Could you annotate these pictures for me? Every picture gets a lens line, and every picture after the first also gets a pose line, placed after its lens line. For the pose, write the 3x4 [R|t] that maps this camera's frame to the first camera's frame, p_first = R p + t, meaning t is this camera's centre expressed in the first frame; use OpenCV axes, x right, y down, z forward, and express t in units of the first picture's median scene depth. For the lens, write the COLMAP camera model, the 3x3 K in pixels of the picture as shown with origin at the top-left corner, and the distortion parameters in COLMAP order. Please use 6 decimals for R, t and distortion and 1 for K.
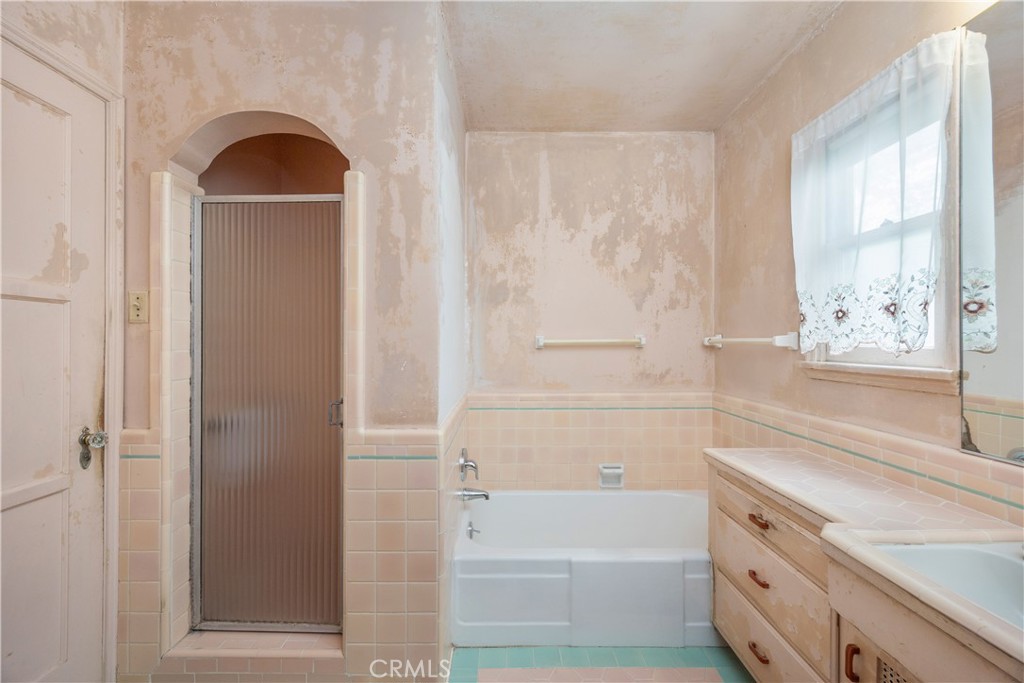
lens RADIAL K [[395.9, 0, 504.9], [0, 395.9, 342.8], [0, 0, 1]] dist [-0.000502, 0.000092]
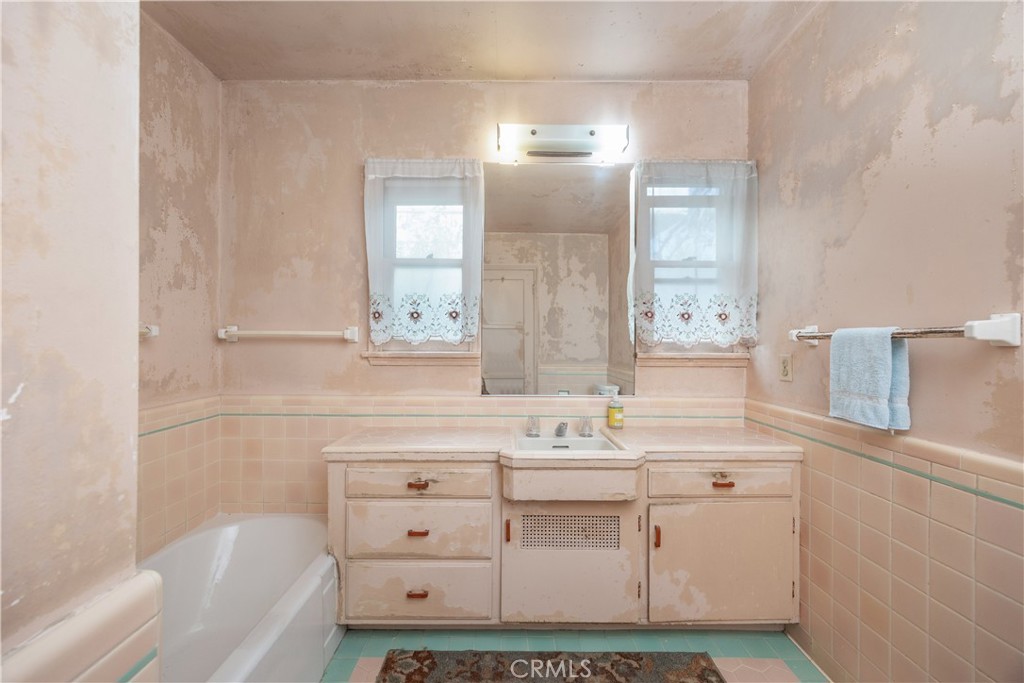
lens RADIAL K [[395.9, 0, 506.0], [0, 395.9, 342.5], [0, 0, 1]] dist [-0.000502, 0.000092]
pose [[-0.003098, -0.000892, 0.999995, -0.395332], [-0.003531, 0.999993, 0.000881, 0.014615], [-0.999989, -0.003528, -0.003101, 0.530730]]
